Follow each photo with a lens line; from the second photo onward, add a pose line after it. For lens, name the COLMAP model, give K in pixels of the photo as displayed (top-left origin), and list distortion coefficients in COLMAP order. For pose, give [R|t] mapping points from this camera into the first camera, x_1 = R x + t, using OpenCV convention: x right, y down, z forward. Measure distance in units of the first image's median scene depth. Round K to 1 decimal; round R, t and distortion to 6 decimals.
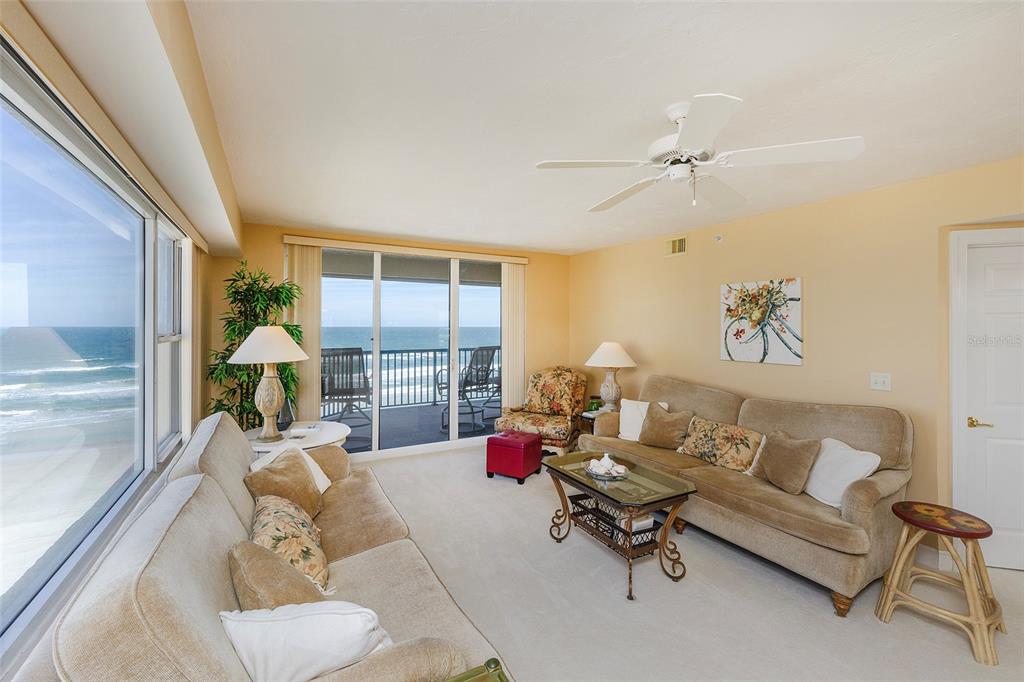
lens RADIAL K [[432.6, 0, 518.5], [0, 432.6, 325.4], [0, 0, 1]] dist [0.001173, 0.000167]
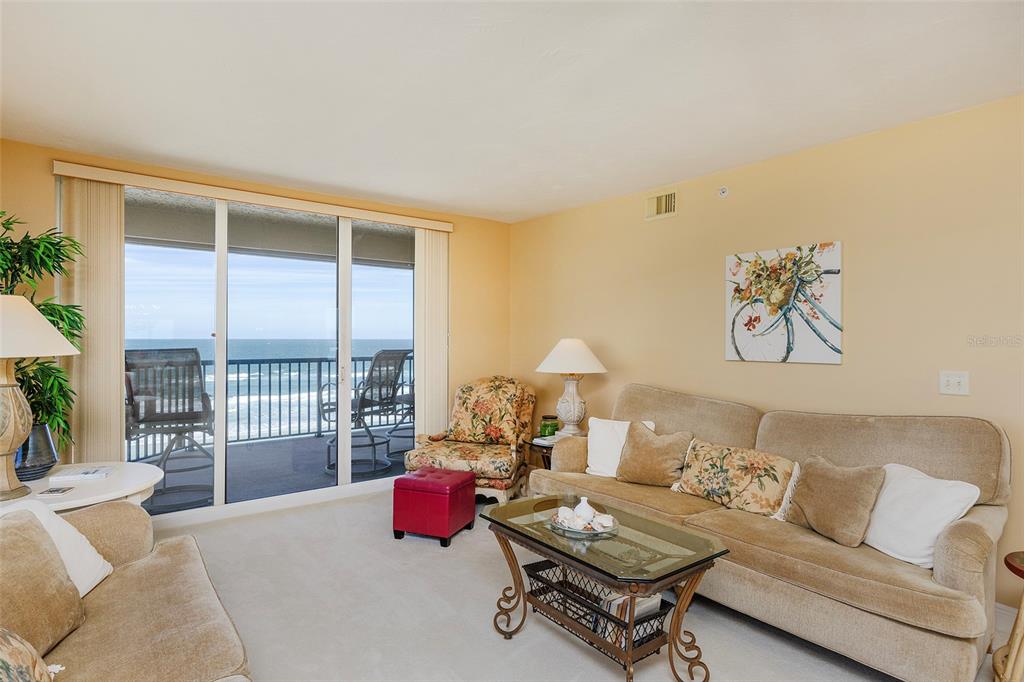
lens RADIAL K [[552.0, 0, 509.6], [0, 552.0, 344.2], [0, 0, 1]] dist [0.004524, 0.000087]
pose [[0.991106, -0.001440, 0.133065, -0.009689], [-0.000881, 0.999849, 0.017382, 0.039904], [-0.133070, -0.017345, 0.990955, 0.150266]]
